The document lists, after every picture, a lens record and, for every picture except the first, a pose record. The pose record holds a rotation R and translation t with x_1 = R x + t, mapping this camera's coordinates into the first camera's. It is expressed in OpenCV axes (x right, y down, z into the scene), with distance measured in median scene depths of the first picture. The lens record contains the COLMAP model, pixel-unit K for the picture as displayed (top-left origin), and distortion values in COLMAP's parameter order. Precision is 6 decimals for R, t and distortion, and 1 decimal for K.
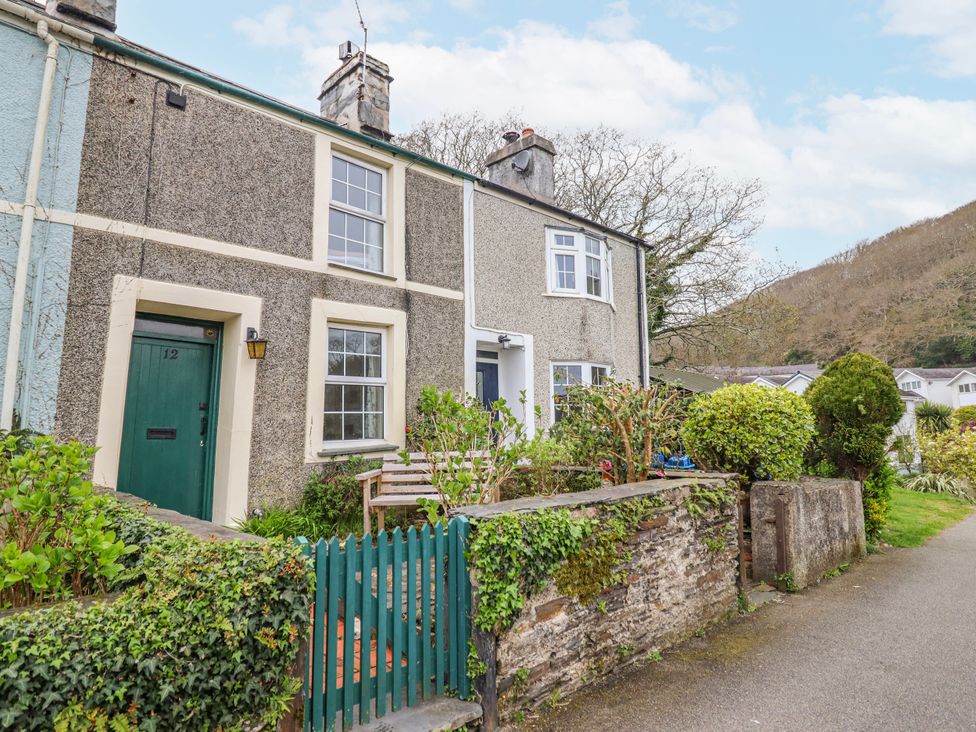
lens RADIAL K [[594.0, 0, 493.4], [0, 594.0, 348.2], [0, 0, 1]] dist [0.007486, -0.017503]
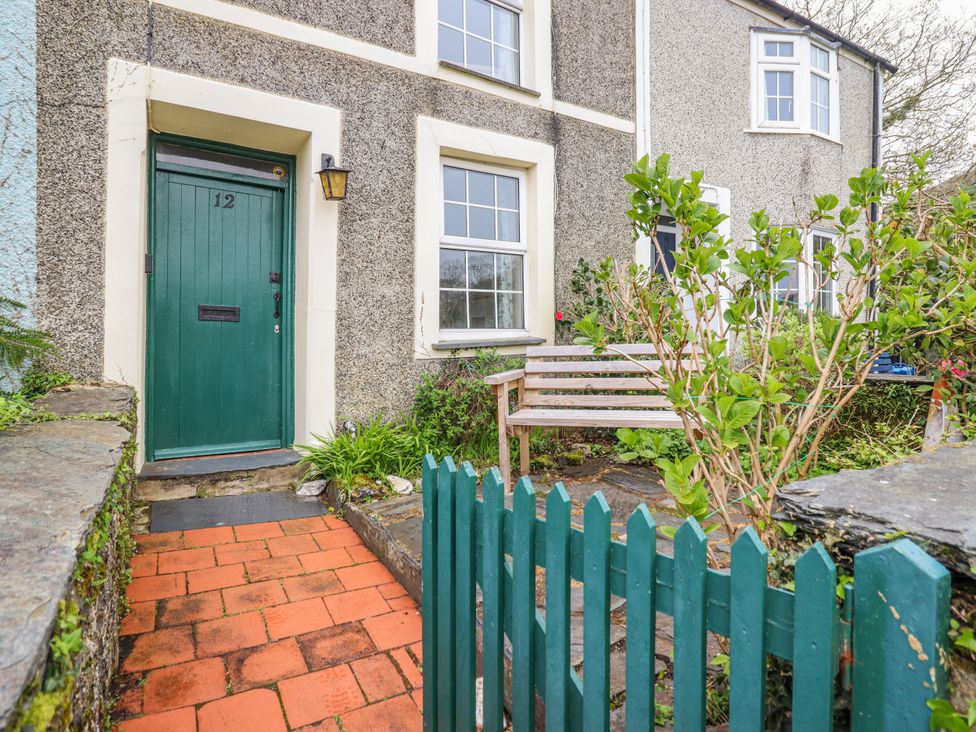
lens RADIAL K [[551.7, 0, 489.0], [0, 551.7, 351.5], [0, 0, 1]] dist [0.004726, -0.015377]
pose [[0.973824, 0.013124, -0.226925, -0.085702], [0.021966, 0.988226, 0.151419, 0.088741], [0.226240, -0.152440, 0.962069, 0.397532]]
